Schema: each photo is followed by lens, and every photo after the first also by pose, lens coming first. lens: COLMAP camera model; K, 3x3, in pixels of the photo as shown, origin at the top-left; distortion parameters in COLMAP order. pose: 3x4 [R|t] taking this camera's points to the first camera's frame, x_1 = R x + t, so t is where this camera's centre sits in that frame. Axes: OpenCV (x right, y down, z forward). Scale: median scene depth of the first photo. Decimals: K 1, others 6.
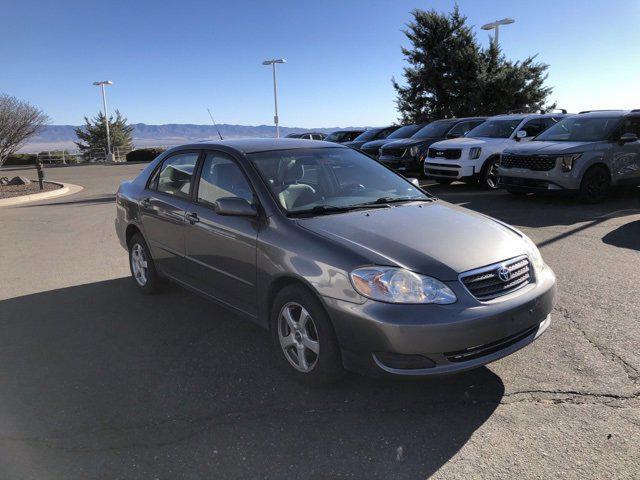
lens RADIAL K [[517.7, 0, 321.2], [0, 517.7, 237.2], [0, 0, 1]] dist [0.026692, -0.032550]
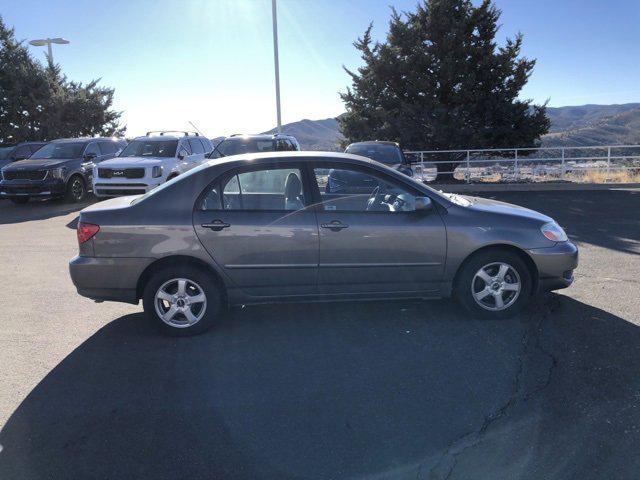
lens RADIAL K [[517.7, 0, 321.2], [0, 517.7, 240.9], [0, 0, 1]] dist [0.026692, -0.032550]
pose [[0.588987, -0.140487, 0.795838, -0.195538], [0.169458, 0.984351, 0.048352, -0.010806], [-0.790176, 0.106382, 0.603576, 0.069767]]
